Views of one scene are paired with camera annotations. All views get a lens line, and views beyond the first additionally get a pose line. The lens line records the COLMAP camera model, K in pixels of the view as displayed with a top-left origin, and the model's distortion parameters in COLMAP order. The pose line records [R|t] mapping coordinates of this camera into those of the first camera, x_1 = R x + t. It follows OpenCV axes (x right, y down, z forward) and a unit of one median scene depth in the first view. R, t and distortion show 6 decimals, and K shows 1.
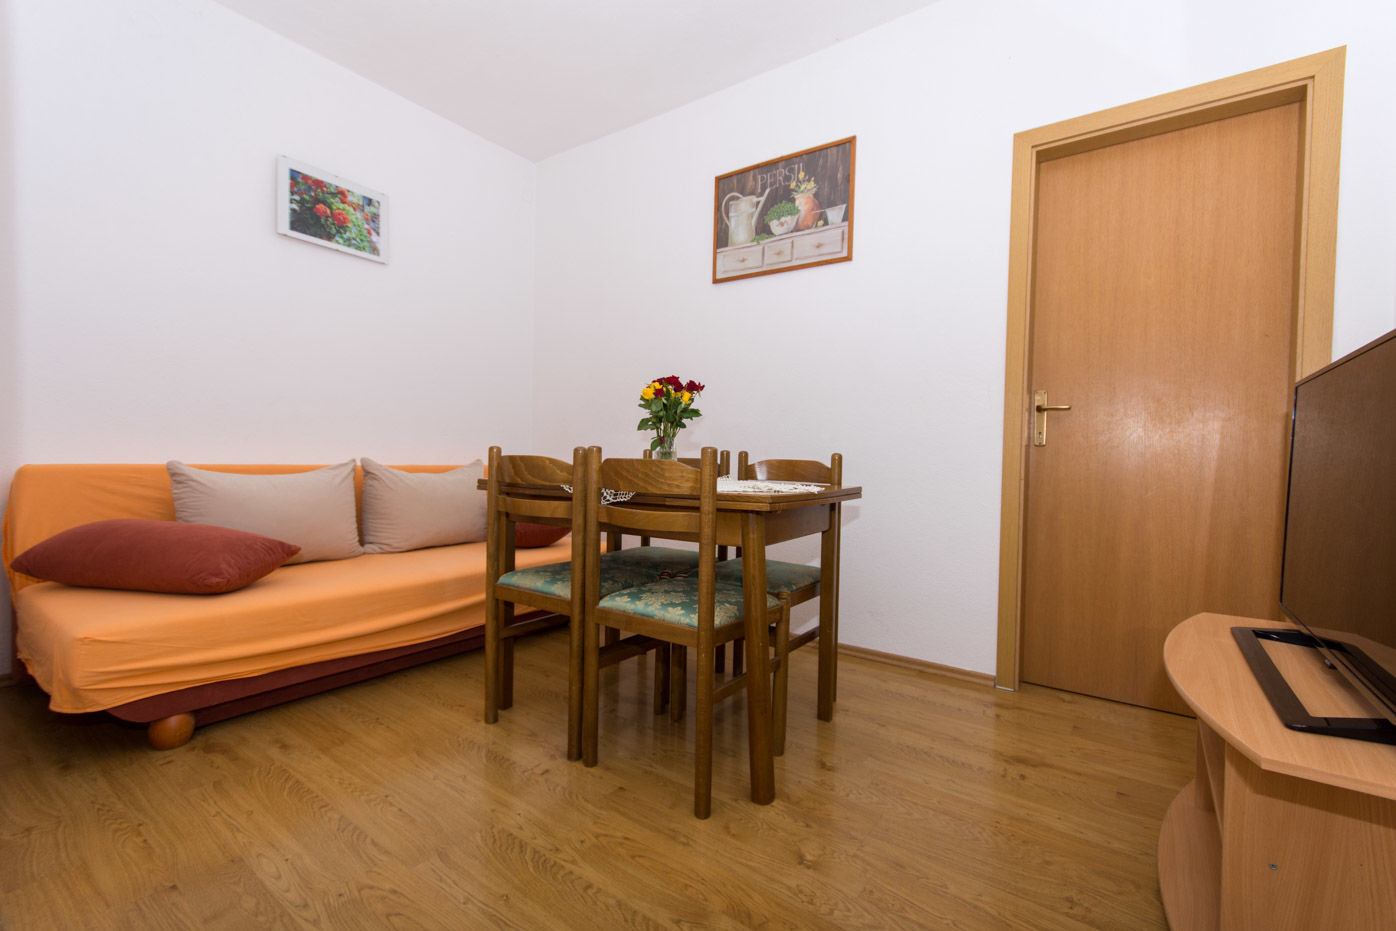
lens RADIAL K [[614.9, 0, 698.0], [0, 614.9, 465.5], [0, 0, 1]] dist [-0.000354, -0.000100]
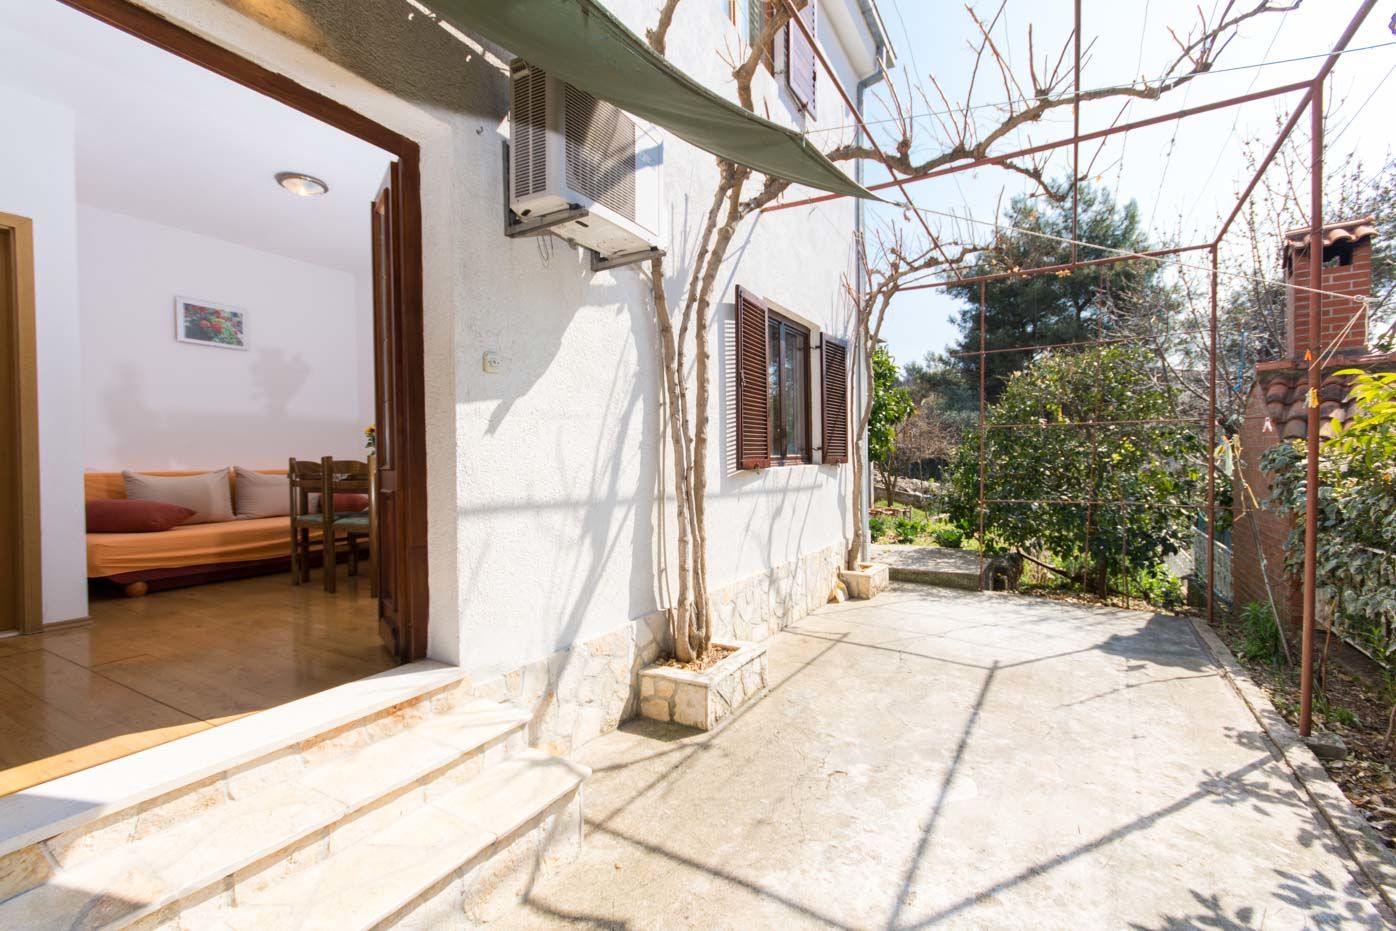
lens RADIAL K [[614.9, 0, 698.0], [0, 614.9, 465.5], [0, 0, 1]] dist [-0.000354, -0.000100]
pose [[0.993775, -0.037713, 0.104824, 0.587721], [0.037947, 0.999280, -0.000241, 0.035747], [-0.104739, 0.004217, 0.994491, -0.888416]]
